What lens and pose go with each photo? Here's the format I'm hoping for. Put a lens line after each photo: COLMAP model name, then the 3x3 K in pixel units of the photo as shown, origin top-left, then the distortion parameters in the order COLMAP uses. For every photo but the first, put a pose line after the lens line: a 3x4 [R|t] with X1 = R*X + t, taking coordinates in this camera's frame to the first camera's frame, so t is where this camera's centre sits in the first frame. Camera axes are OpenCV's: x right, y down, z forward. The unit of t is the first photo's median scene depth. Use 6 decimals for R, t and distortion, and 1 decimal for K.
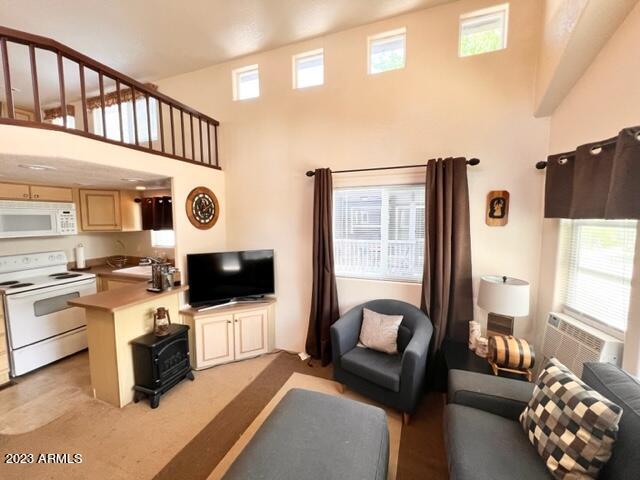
lens RADIAL K [[256.9, 0, 318.8], [0, 256.9, 237.8], [0, 0, 1]] dist [0.000678, 0.000473]
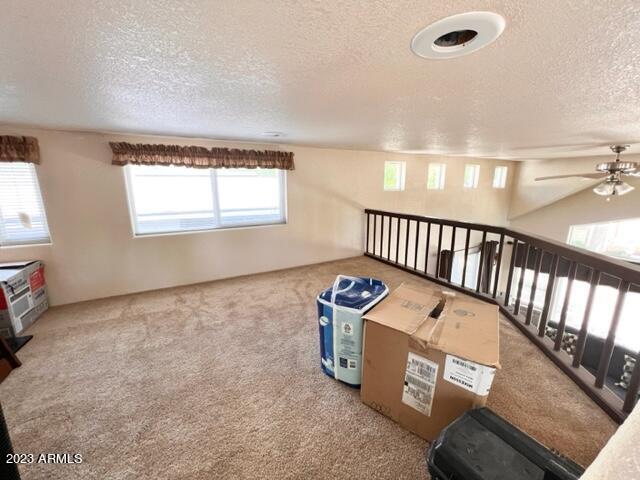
lens RADIAL K [[256.9, 0, 322.3], [0, 256.9, 237.5], [0, 0, 1]] dist [0.000678, 0.000473]
pose [[0.667606, -0.156667, 0.727844, -1.526440], [0.063525, 0.986031, 0.153973, -0.621541], [-0.741799, -0.056557, 0.668233, 0.557210]]
